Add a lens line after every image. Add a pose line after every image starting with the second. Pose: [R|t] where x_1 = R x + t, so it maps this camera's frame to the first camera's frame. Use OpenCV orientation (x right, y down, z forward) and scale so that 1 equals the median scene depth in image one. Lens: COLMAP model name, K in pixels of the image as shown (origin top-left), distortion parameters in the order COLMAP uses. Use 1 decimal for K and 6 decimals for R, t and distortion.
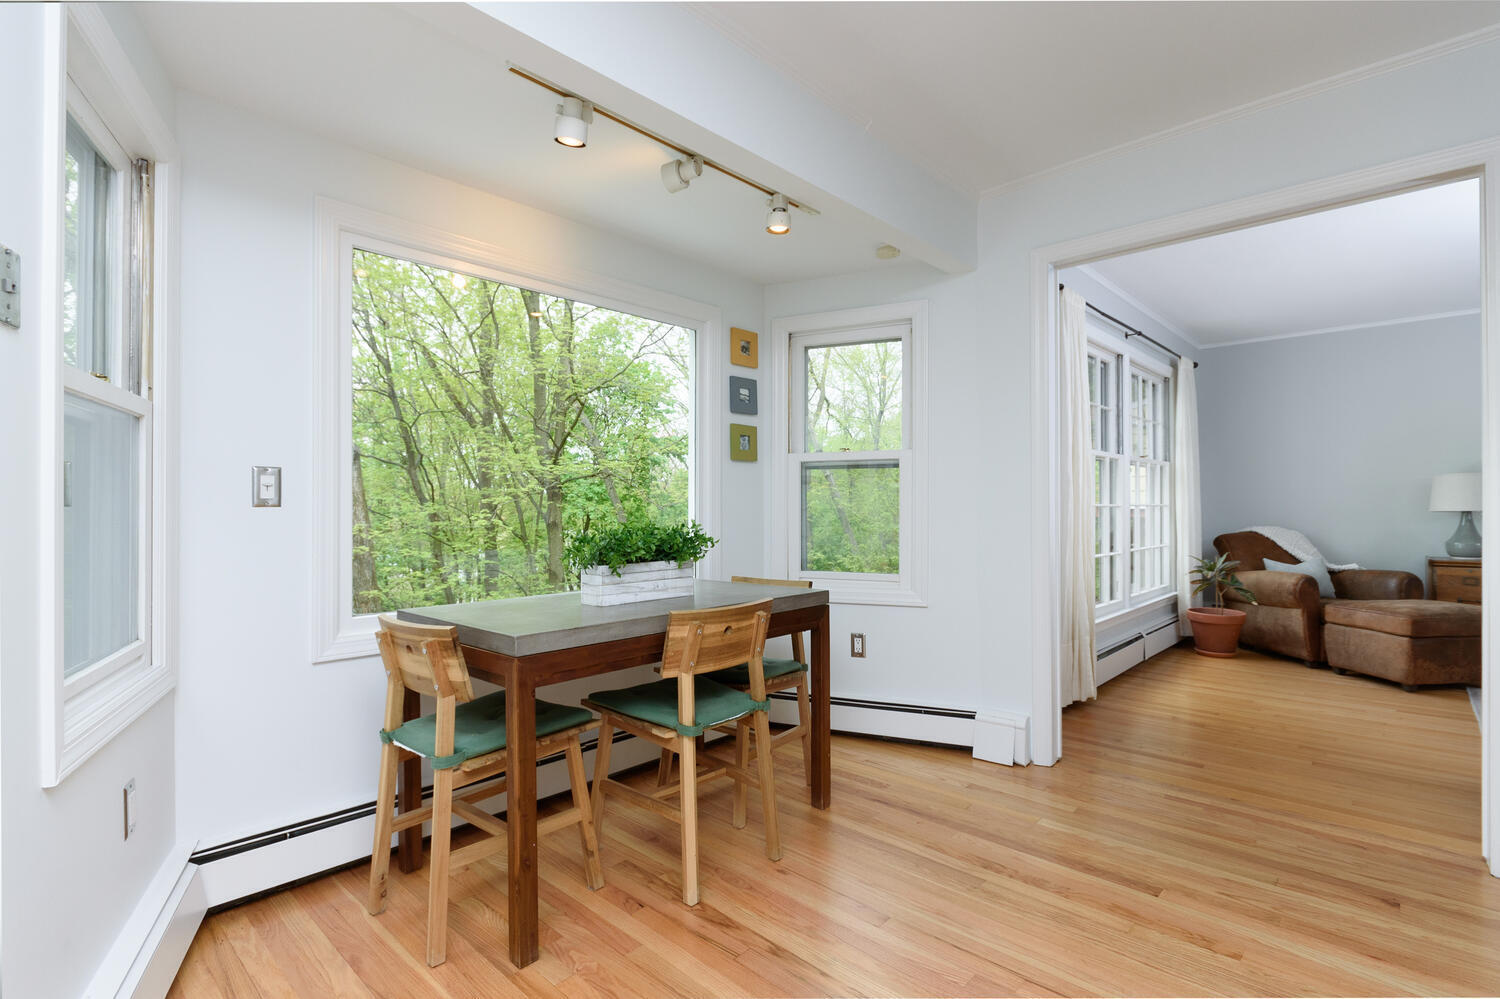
lens RADIAL K [[719.5, 0, 749.6], [0, 719.5, 503.2], [0, 0, 1]] dist [-0.004990, 0.000523]
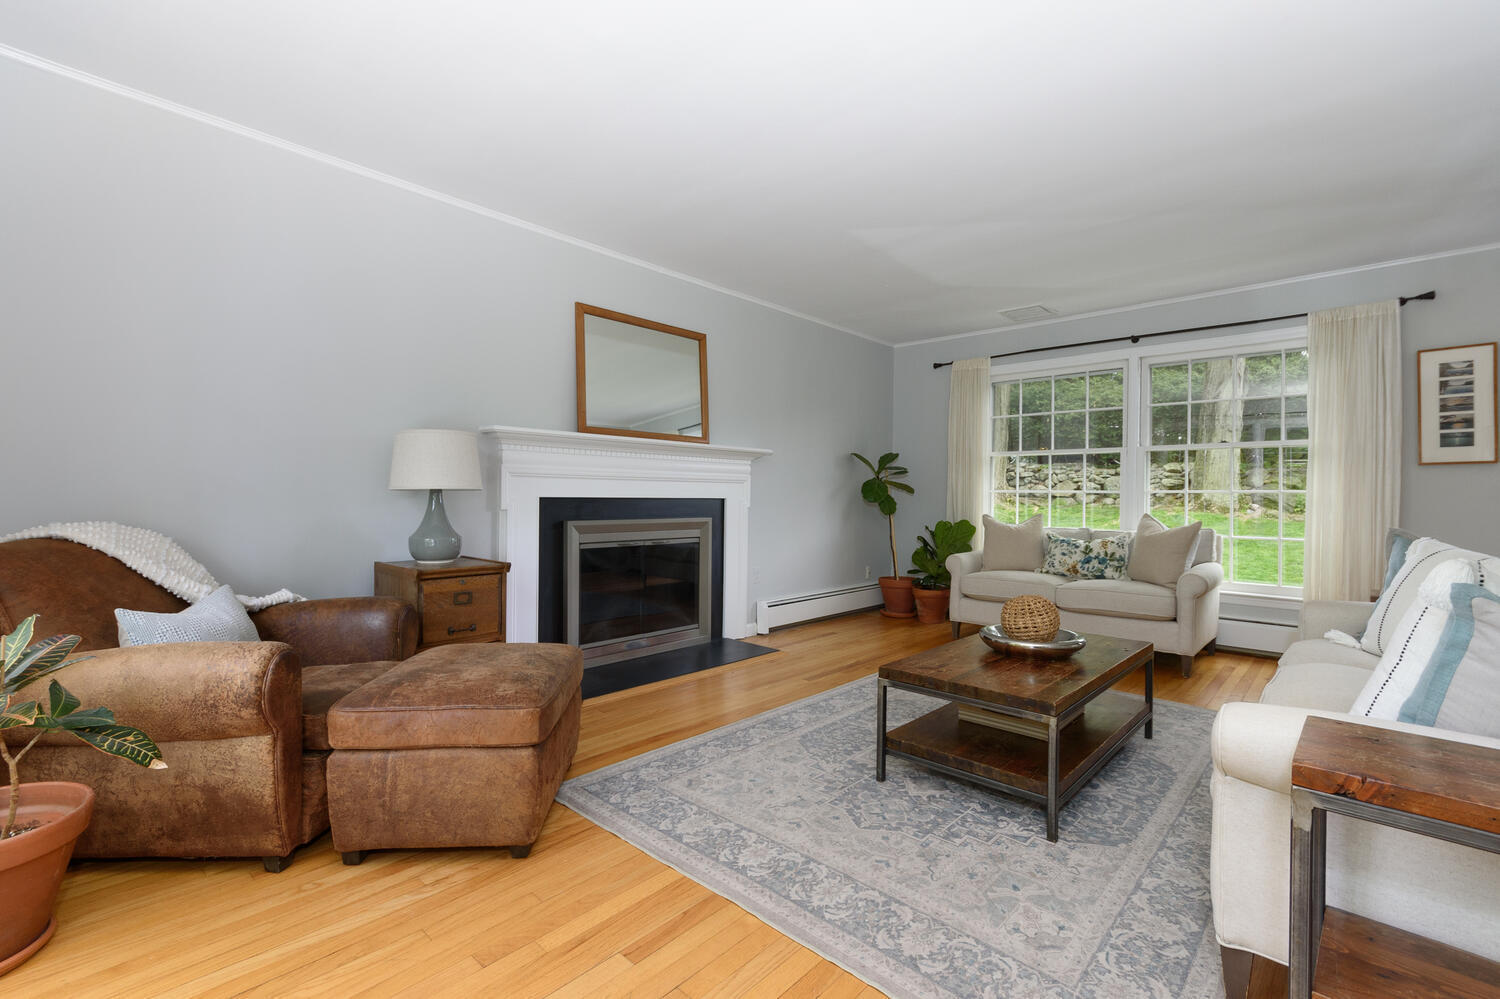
lens RADIAL K [[665.4, 0, 742.4], [0, 665.4, 494.6], [0, 0, 1]] dist [0.003505, 0.000400]
pose [[0.007000, 0.000927, 0.999975, 0.394820], [-0.016296, 0.999867, -0.000813, 0.011526], [-0.999843, -0.016290, 0.007014, 0.722626]]
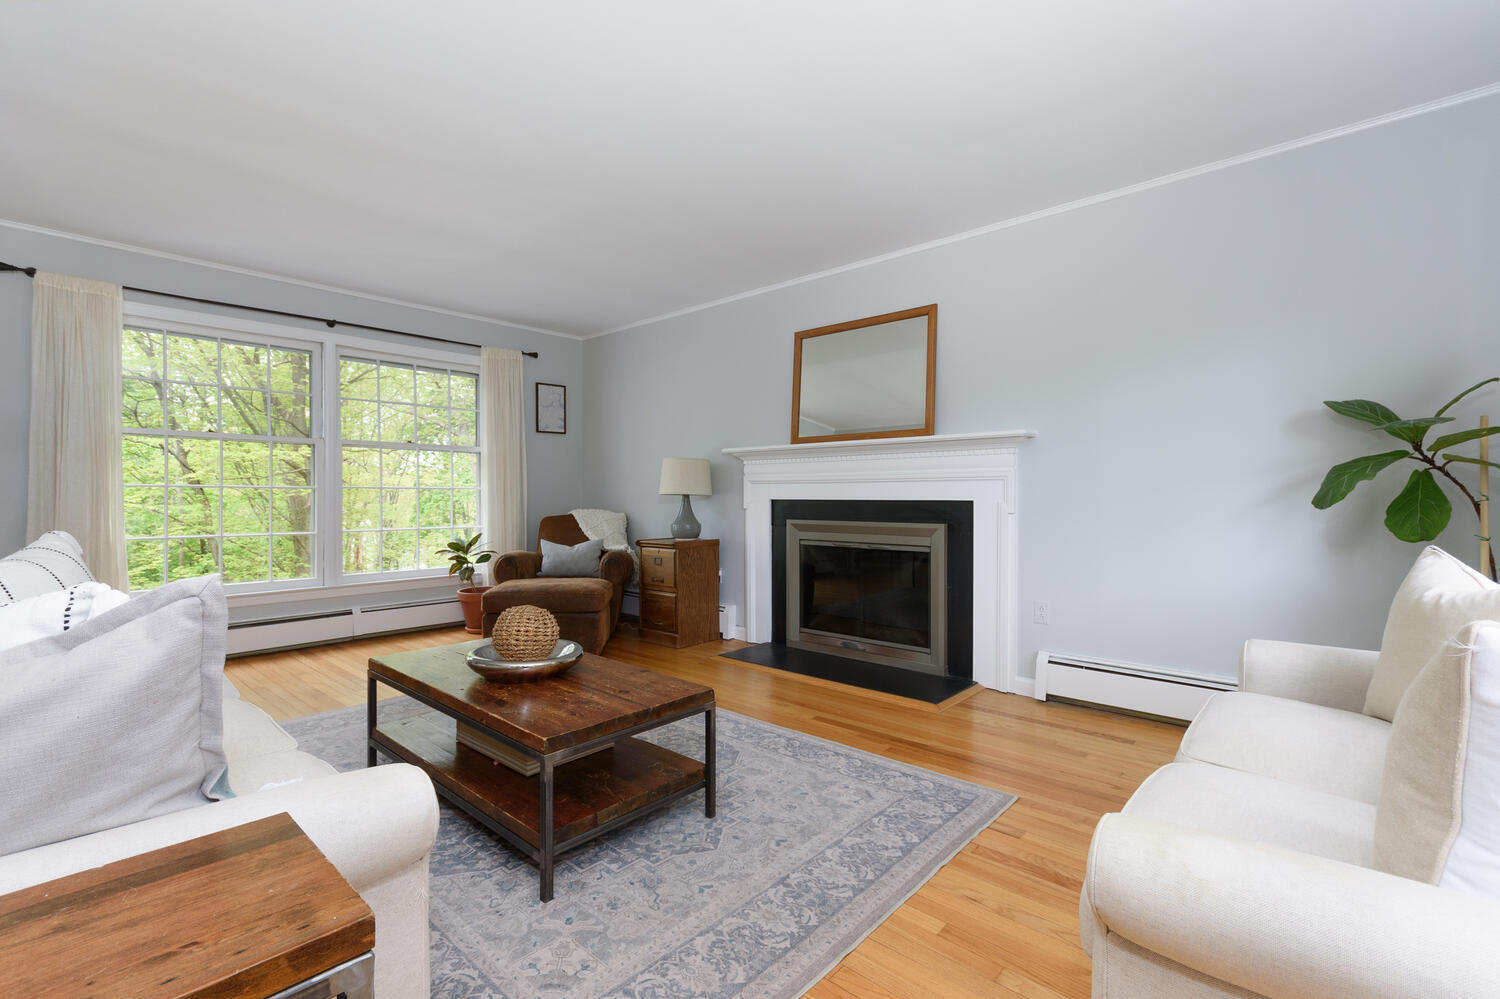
lens RADIAL K [[665.4, 0, 752.0], [0, 665.4, 505.8], [0, 0, 1]] dist [0.003505, 0.000400]
pose [[0.999482, 0.000859, 0.032169, 1.072798], [-0.001493, 0.999805, 0.019701, 0.007722], [-0.032146, -0.019739, 0.999288, 0.026649]]
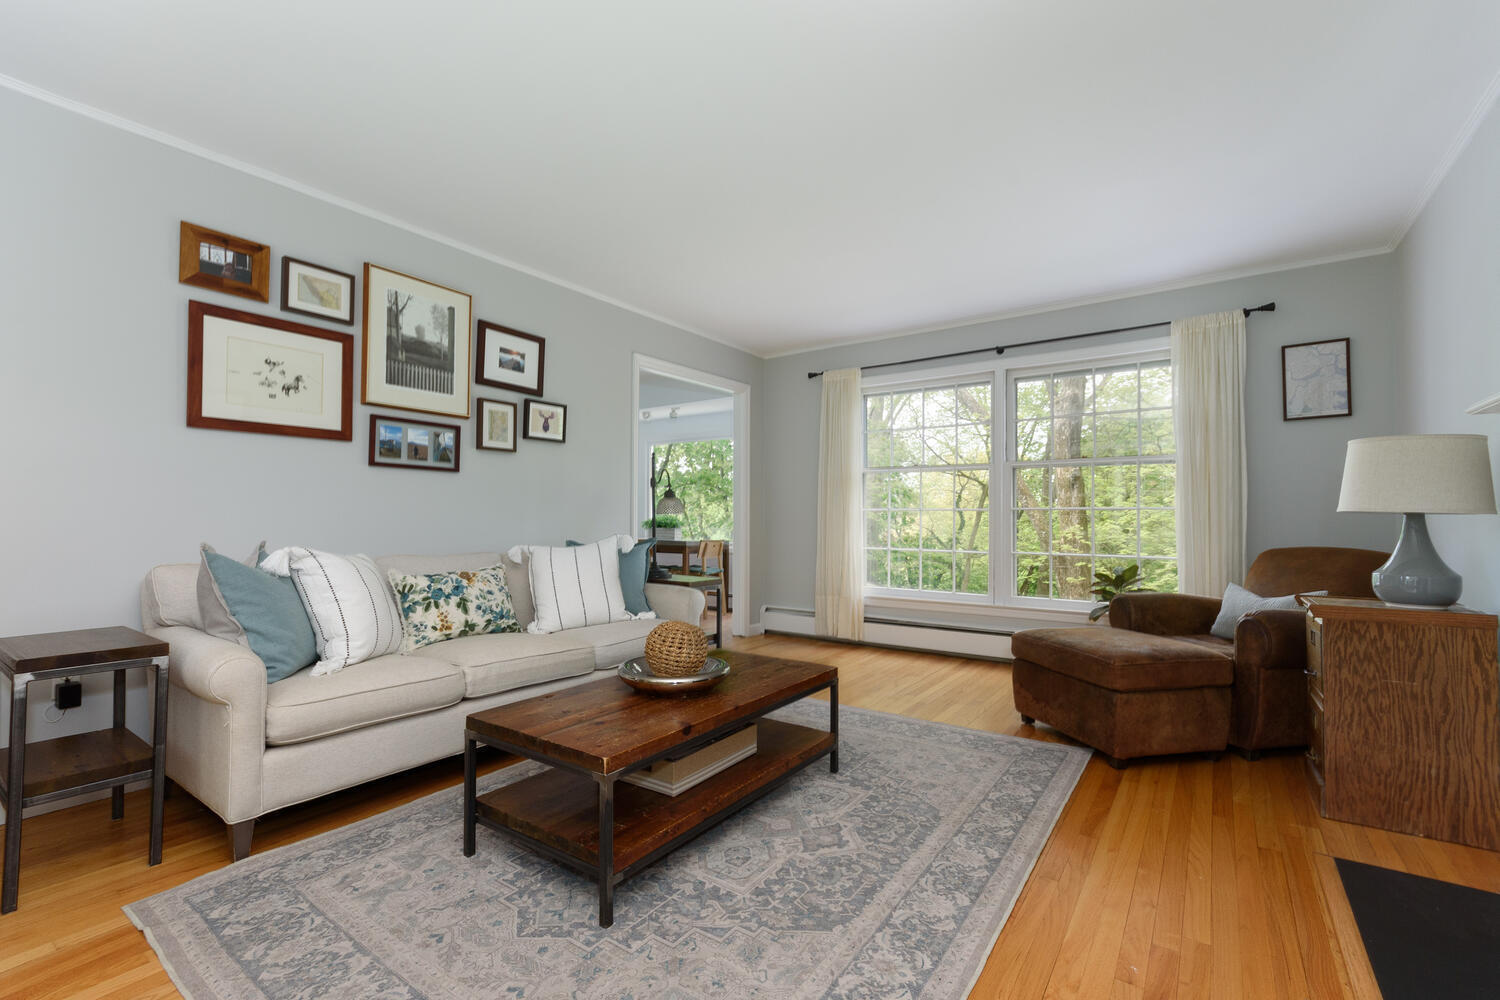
lens RADIAL K [[665.4, 0, 757.0], [0, 665.4, 501.2], [0, 0, 1]] dist [0.003505, 0.000400]
pose [[0.145957, -0.021738, -0.989052, 1.407112], [0.001212, 0.999762, -0.021795, 0.012176], [0.989290, 0.001982, 0.145948, 0.480957]]
